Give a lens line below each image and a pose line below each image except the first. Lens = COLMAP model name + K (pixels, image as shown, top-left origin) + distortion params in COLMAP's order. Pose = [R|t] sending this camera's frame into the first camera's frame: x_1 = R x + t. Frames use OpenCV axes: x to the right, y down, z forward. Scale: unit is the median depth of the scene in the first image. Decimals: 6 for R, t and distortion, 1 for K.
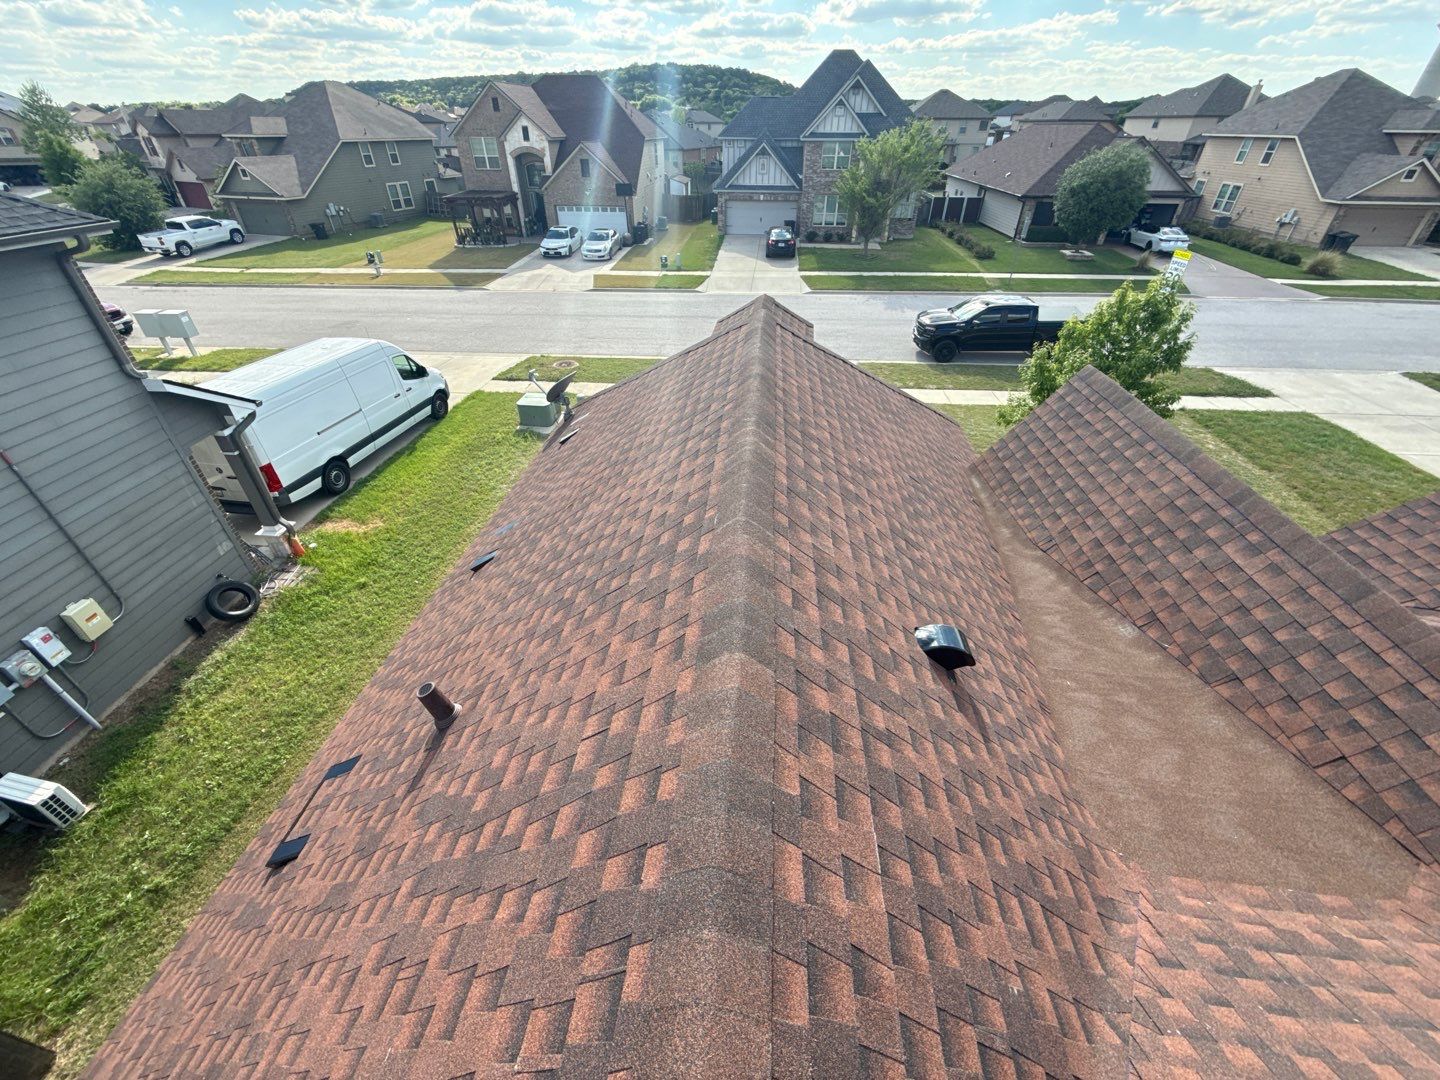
lens RADIAL K [[573.5, 0, 718.6], [0, 573.5, 539.3], [0, 0, 1]] dist [-0.000749, 0.000124]
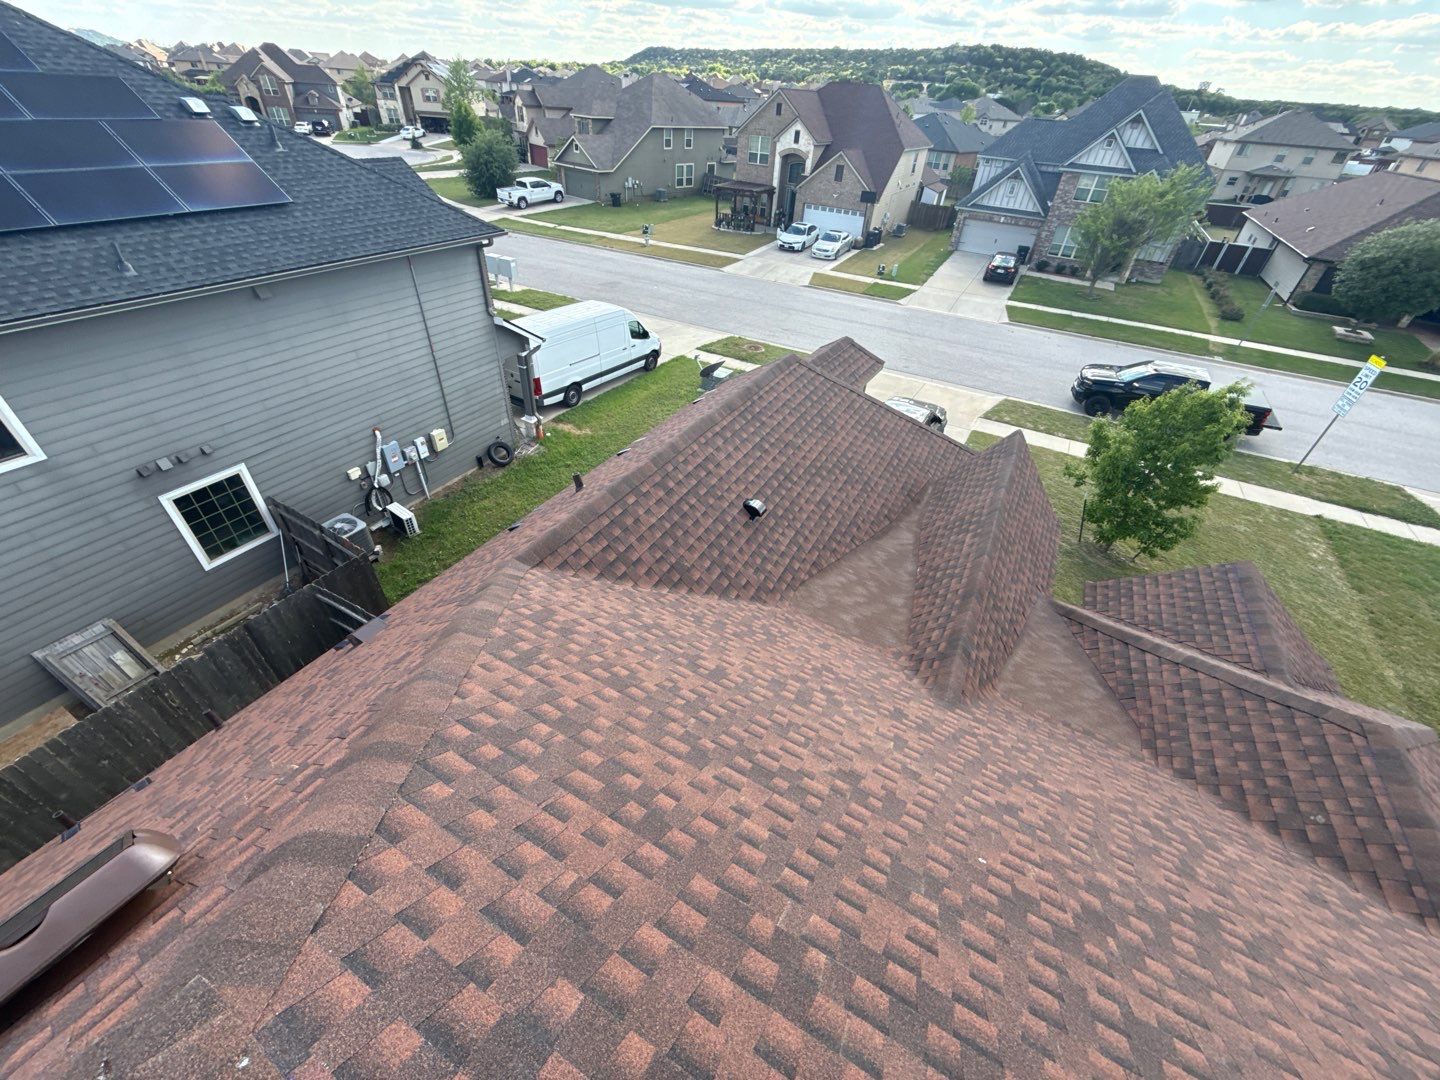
lens RADIAL K [[573.5, 0, 718.6], [0, 573.5, 539.3], [0, 0, 1]] dist [-0.000749, 0.000124]
pose [[0.913361, 0.288741, -0.287056, 0.133522], [-0.281097, 0.957235, 0.068452, 0.025150], [0.294545, 0.018170, 0.955465, -0.189924]]
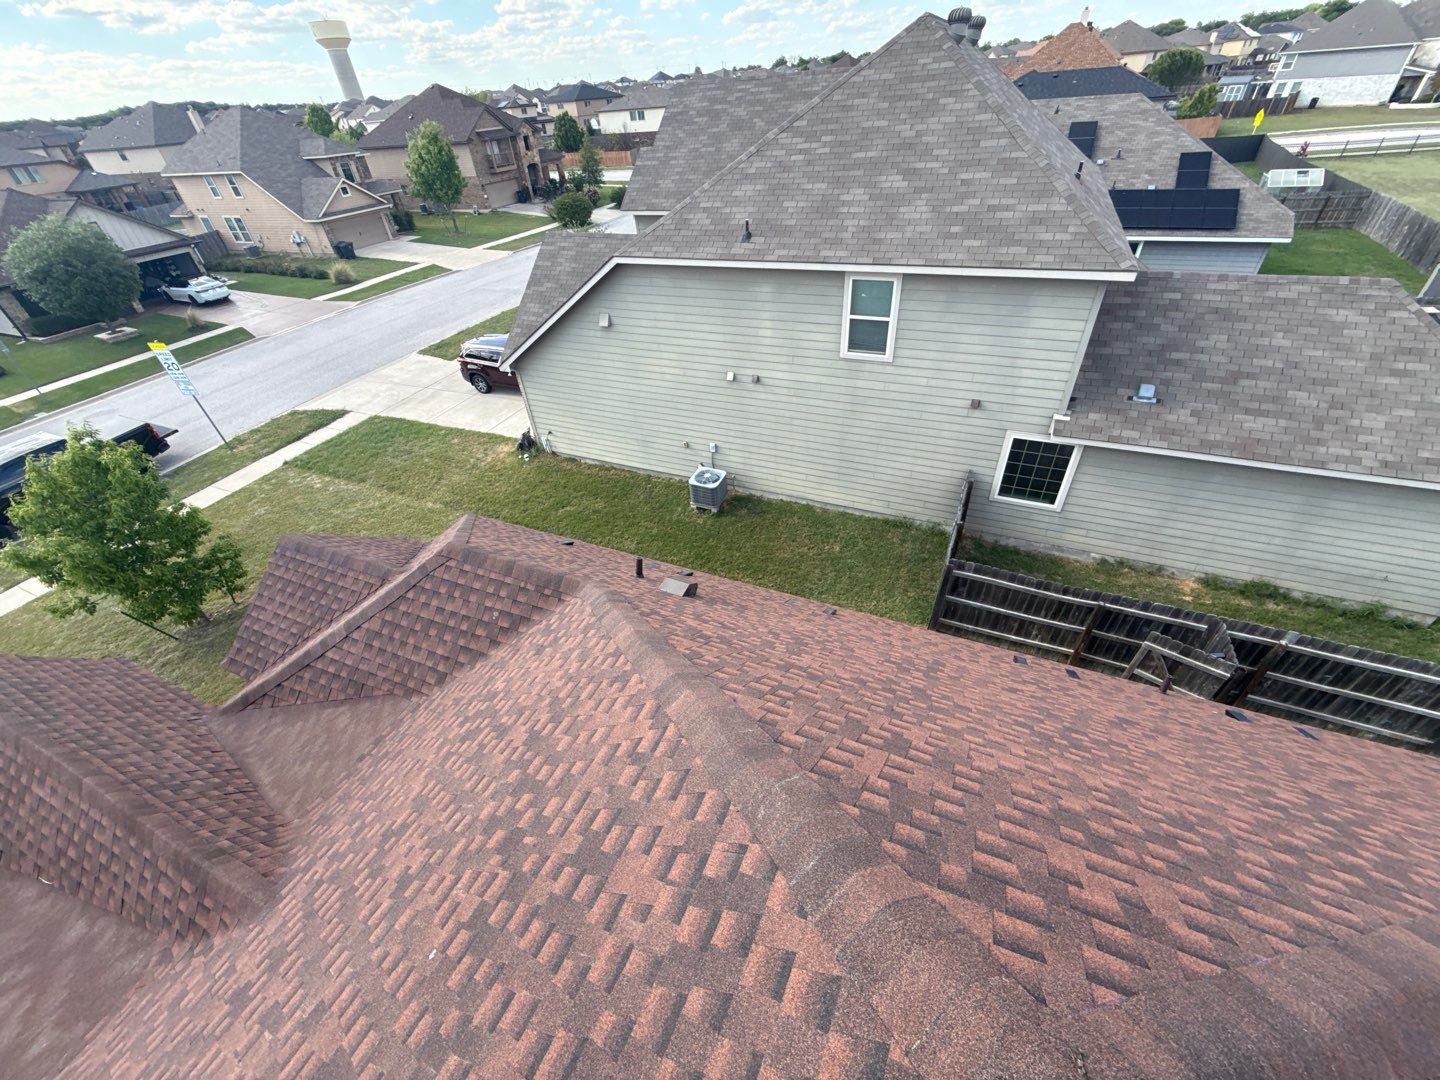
lens RADIAL K [[573.5, 0, 718.6], [0, 573.5, 539.3], [0, 0, 1]] dist [-0.000749, 0.000124]
pose [[0.333429, -0.604213, 0.723707, 0.157349], [0.607858, 0.724550, 0.324863, 0.023714], [-0.720649, 0.331592, 0.608861, -0.186899]]
